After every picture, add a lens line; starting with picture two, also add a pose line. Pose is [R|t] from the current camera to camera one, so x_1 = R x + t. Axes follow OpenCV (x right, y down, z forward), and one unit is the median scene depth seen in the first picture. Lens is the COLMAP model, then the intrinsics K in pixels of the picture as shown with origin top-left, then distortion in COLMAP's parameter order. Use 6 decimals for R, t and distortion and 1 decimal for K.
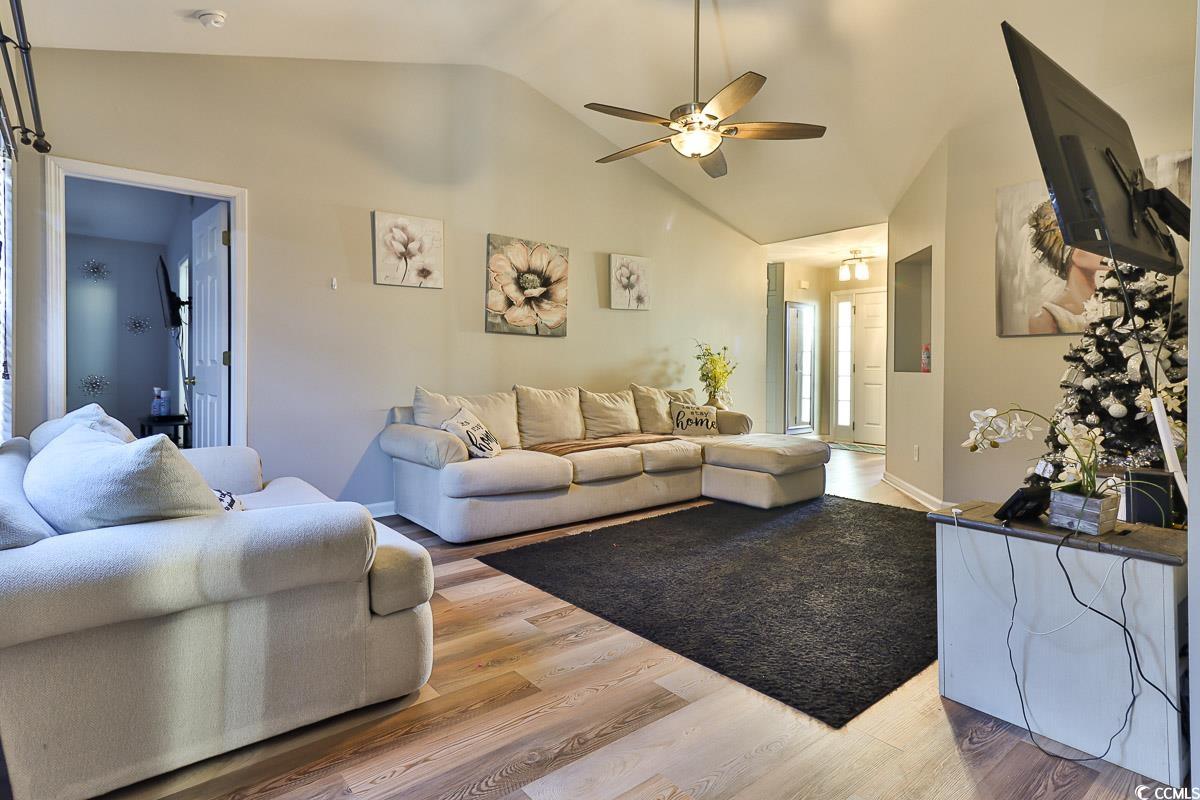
lens RADIAL K [[623.8, 0, 600.8], [0, 623.8, 340.6], [0, 0, 1]] dist [0.025213, -0.000030]
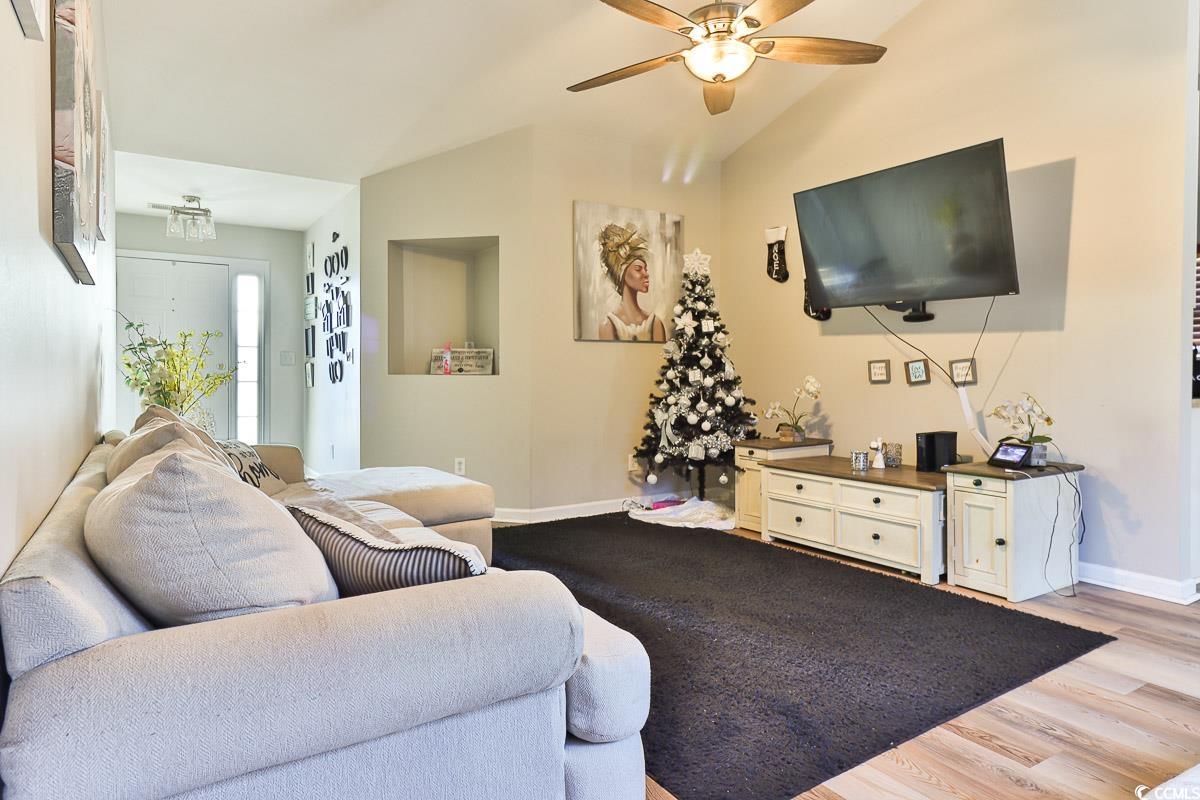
lens RADIAL K [[696.0, 0, 599.3], [0, 696.0, 375.2], [0, 0, 1]] dist [0.029706, -0.000007]
pose [[0.111181, -0.007378, 0.993773, -0.677655], [-0.046423, 0.998842, 0.012610, 0.046008], [-0.992715, -0.047536, 0.110710, 1.057093]]
